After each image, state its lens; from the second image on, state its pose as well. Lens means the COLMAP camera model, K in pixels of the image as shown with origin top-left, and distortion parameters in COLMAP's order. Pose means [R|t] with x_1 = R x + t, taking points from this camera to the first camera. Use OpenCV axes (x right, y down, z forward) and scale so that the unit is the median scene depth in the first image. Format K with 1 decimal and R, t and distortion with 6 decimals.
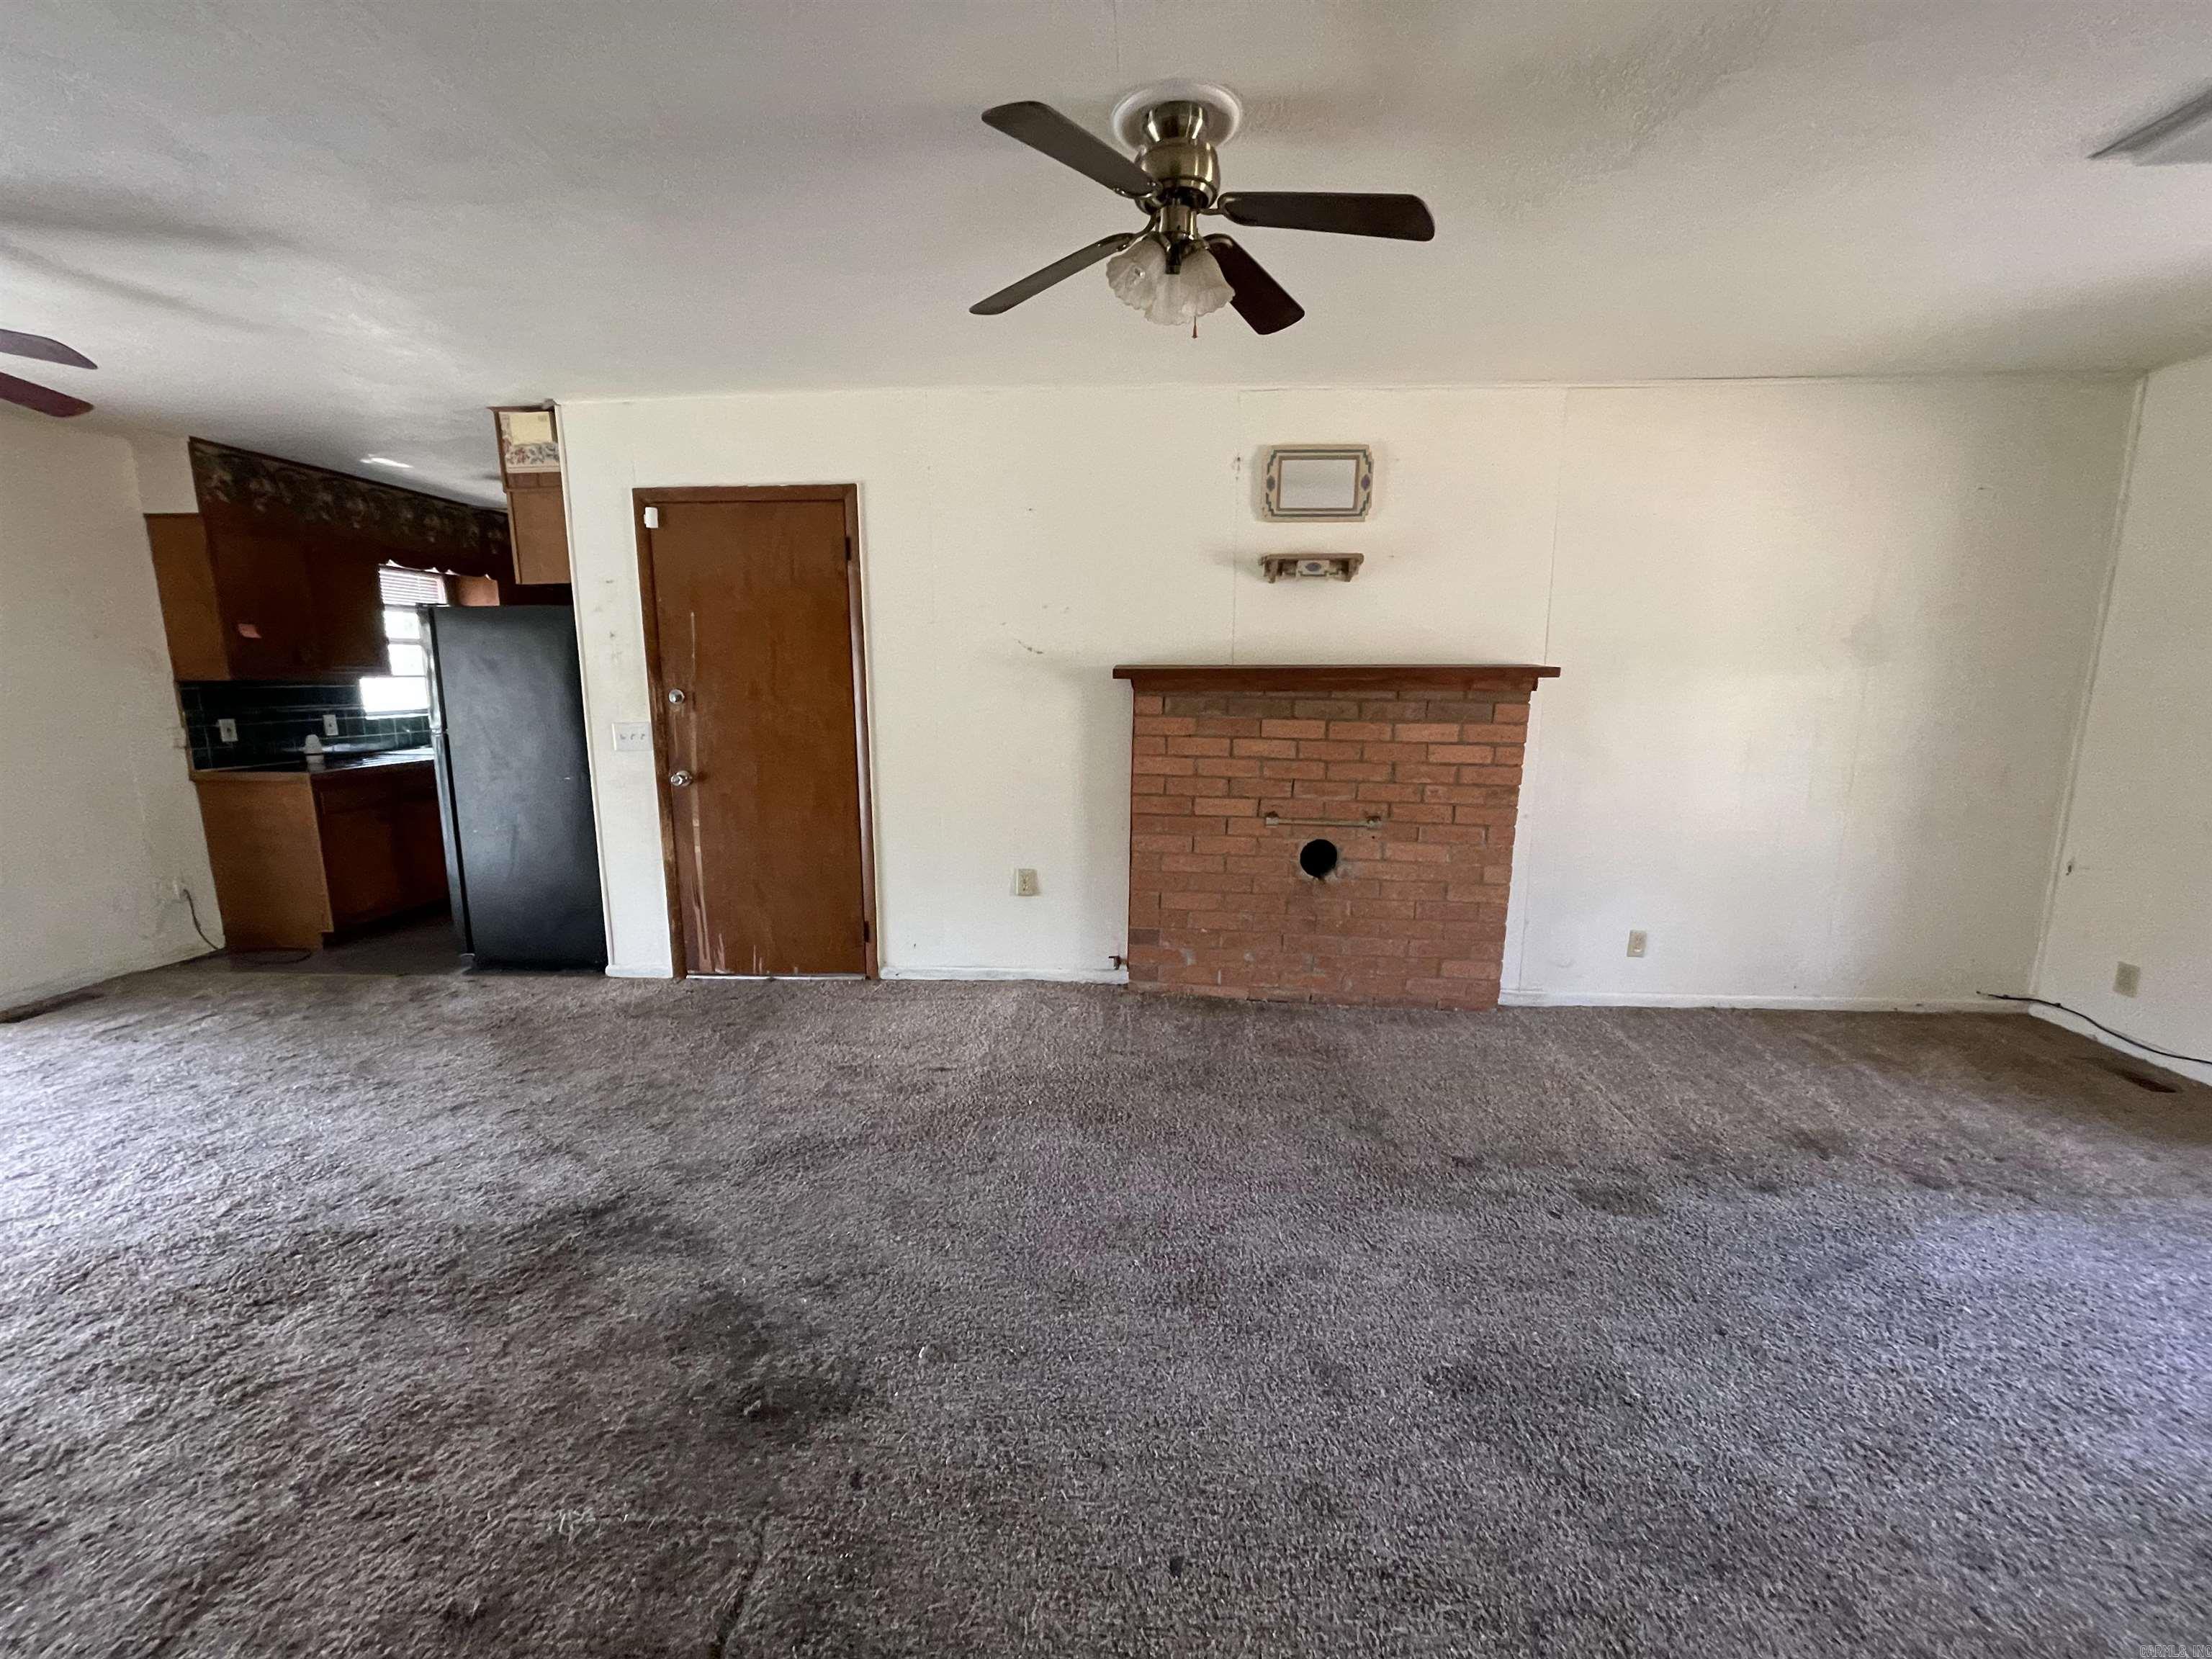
lens RADIAL K [[890.2, 0, 1099.9], [0, 890.2, 827.7], [0, 0, 1]] dist [-0.001598, -0.000273]
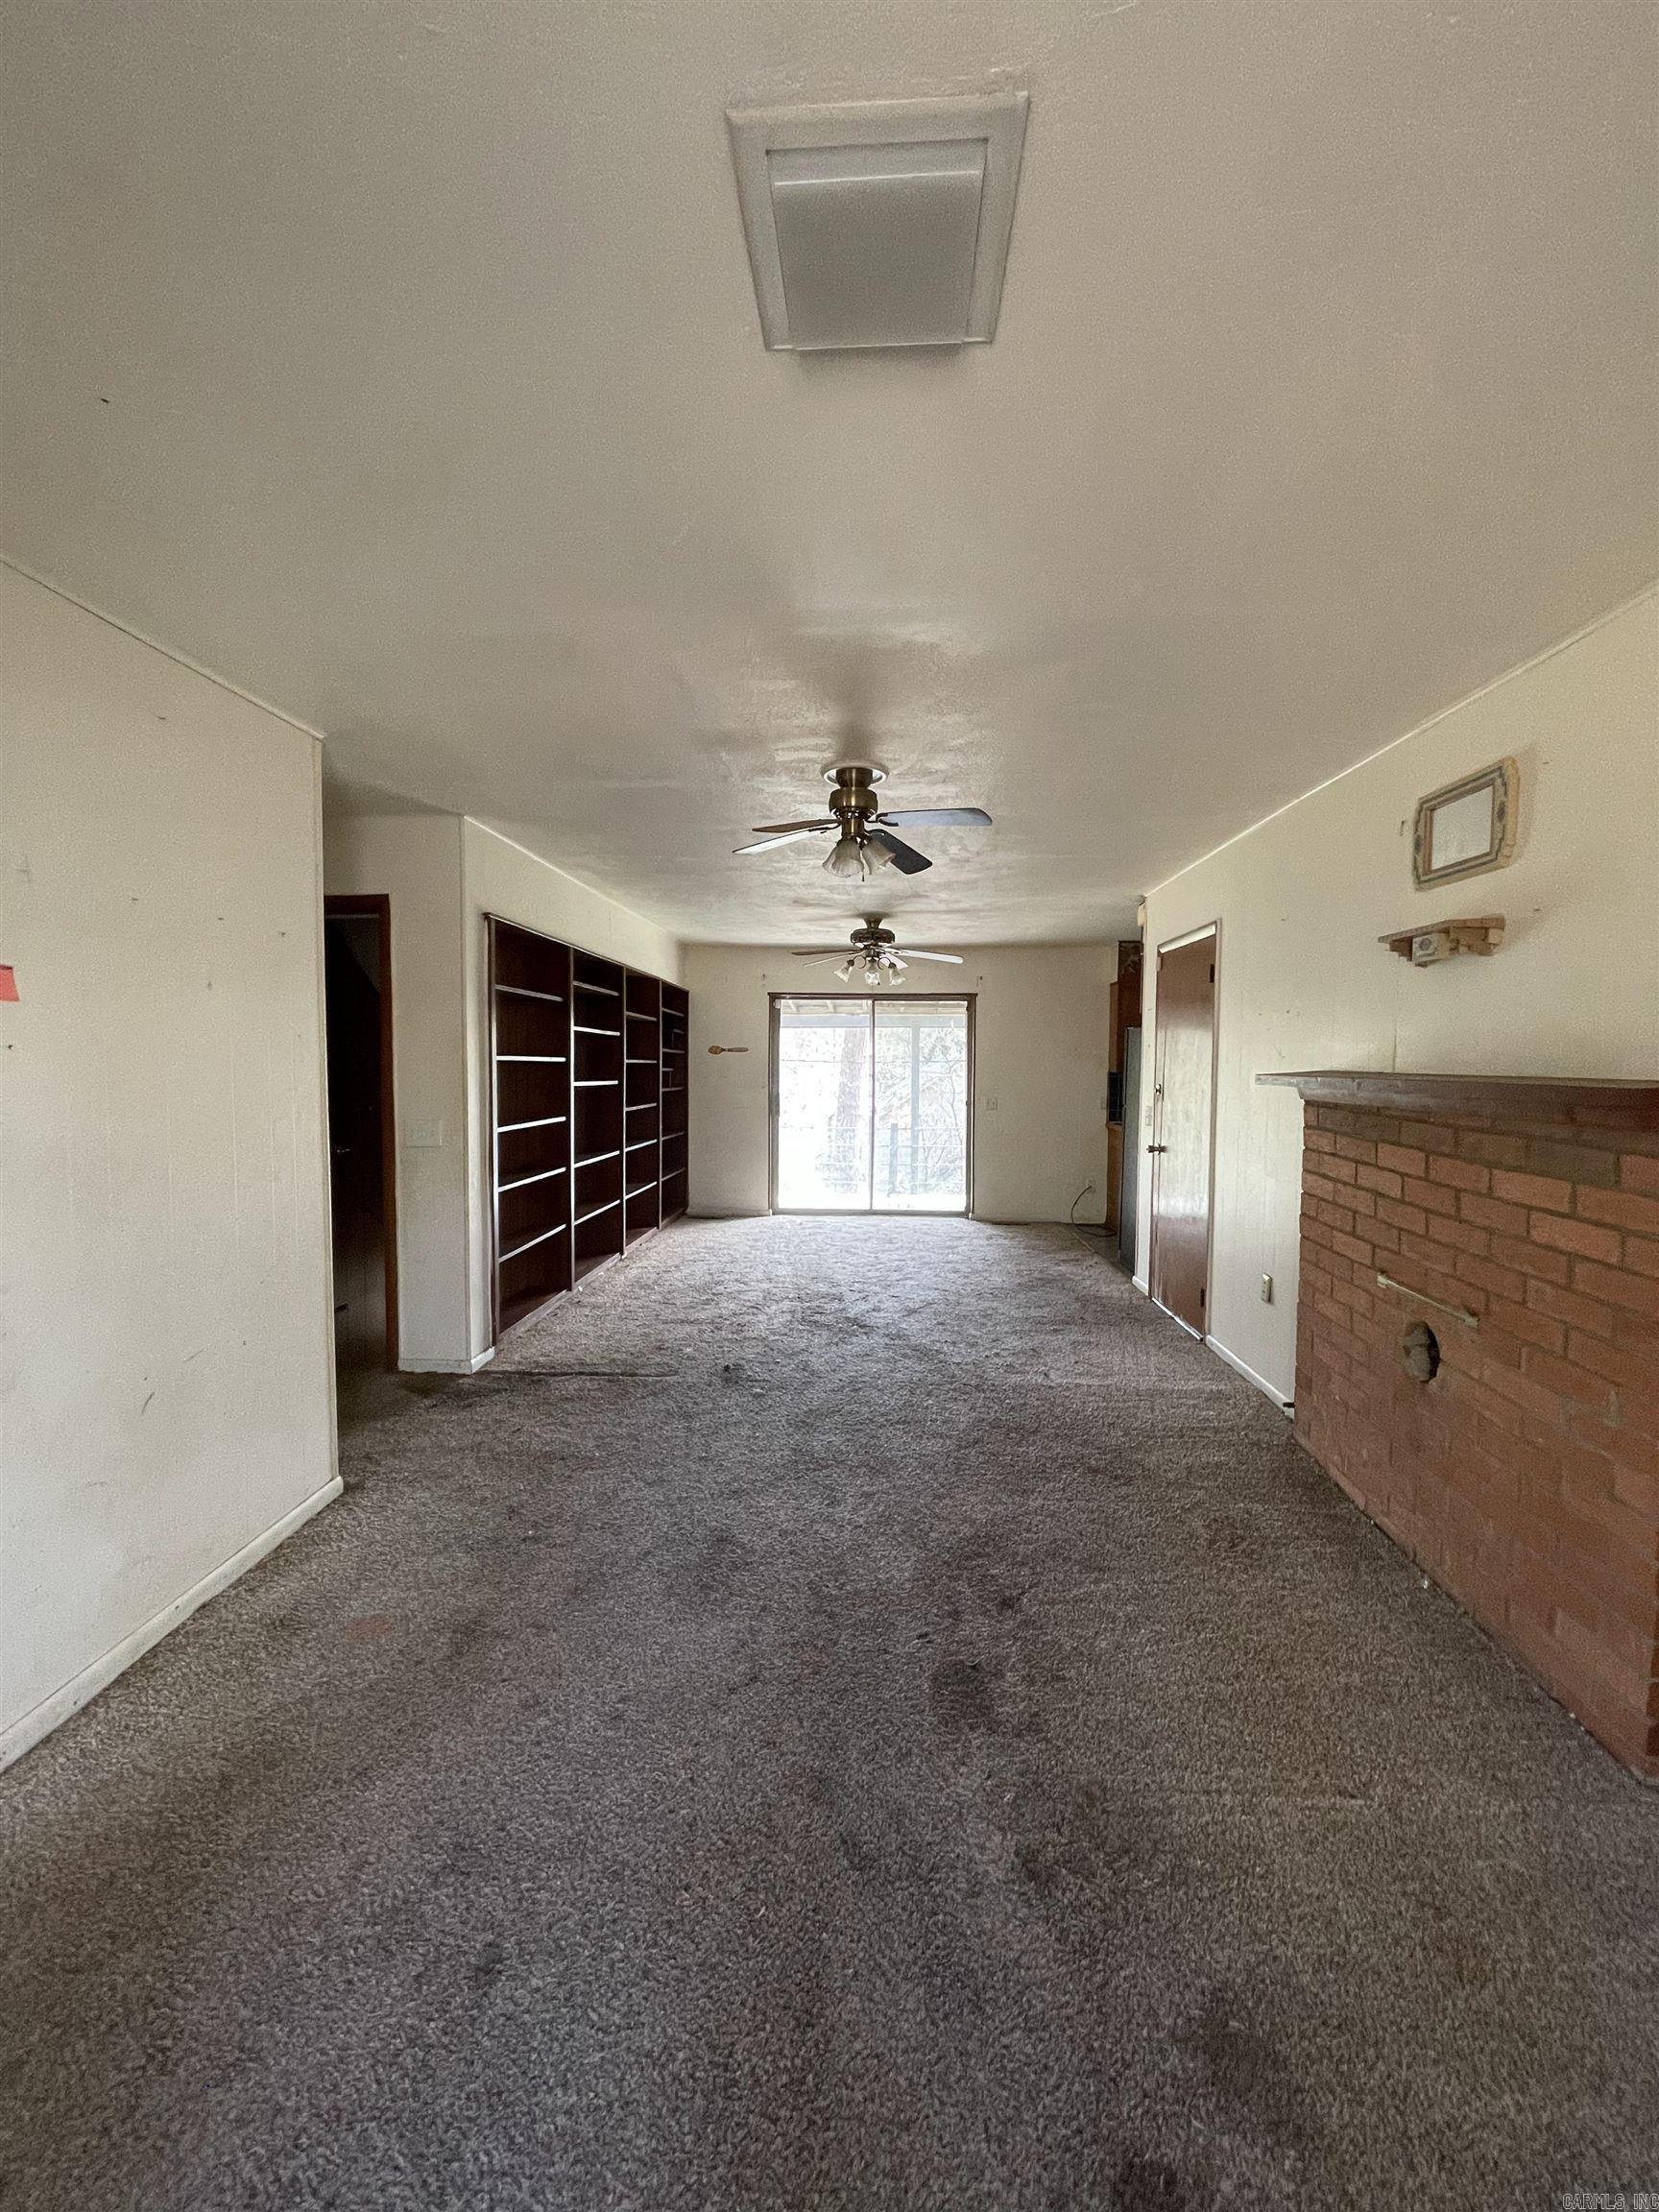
lens RADIAL K [[890.2, 0, 833.2], [0, 890.2, 1105.5], [0, 0, 1]] dist [-0.001598, -0.000273]
pose [[0.012713, 0.052985, -0.998514, 0.964479], [-0.180897, 0.982239, 0.049818, -0.108565], [0.983420, 0.179995, 0.022072, 0.518537]]
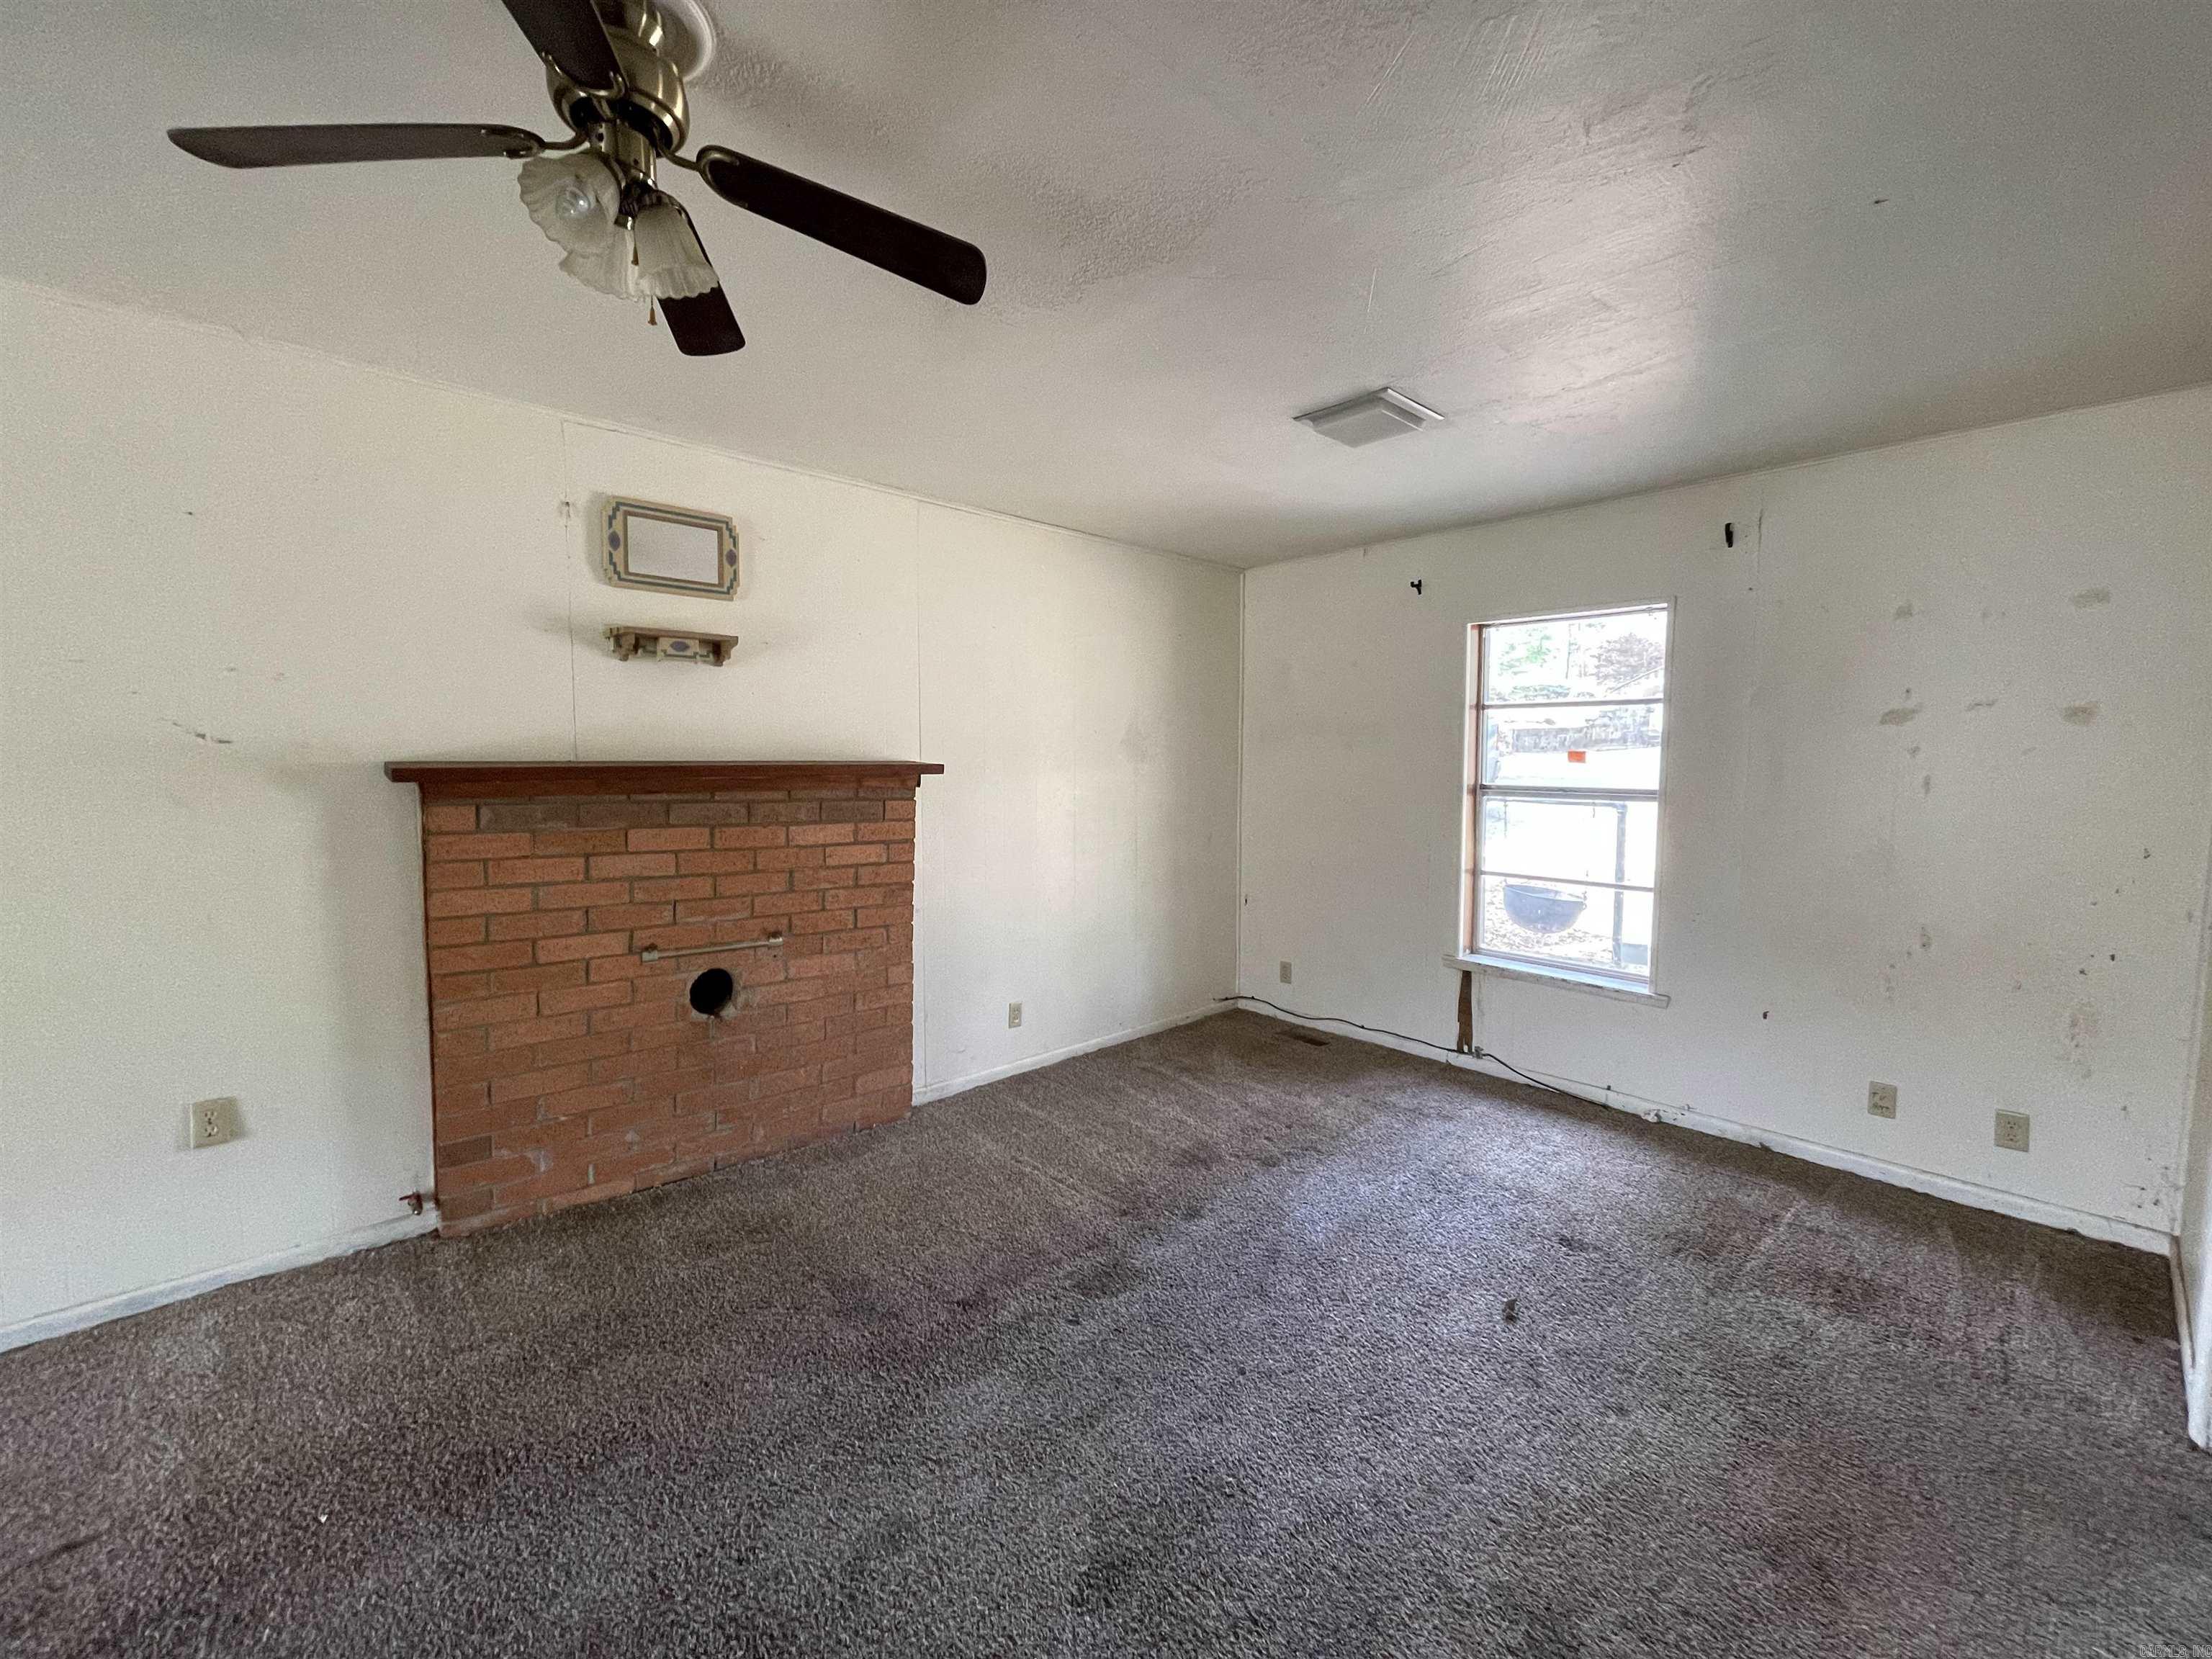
lens RADIAL K [[890.2, 0, 1098.0], [0, 890.2, 829.1], [0, 0, 1]] dist [-0.001598, -0.000273]
pose [[0.696759, -0.056057, 0.715112, -0.093080], [0.123953, 0.991353, -0.043061, -0.037384], [-0.706515, 0.118644, 0.697682, 0.155982]]
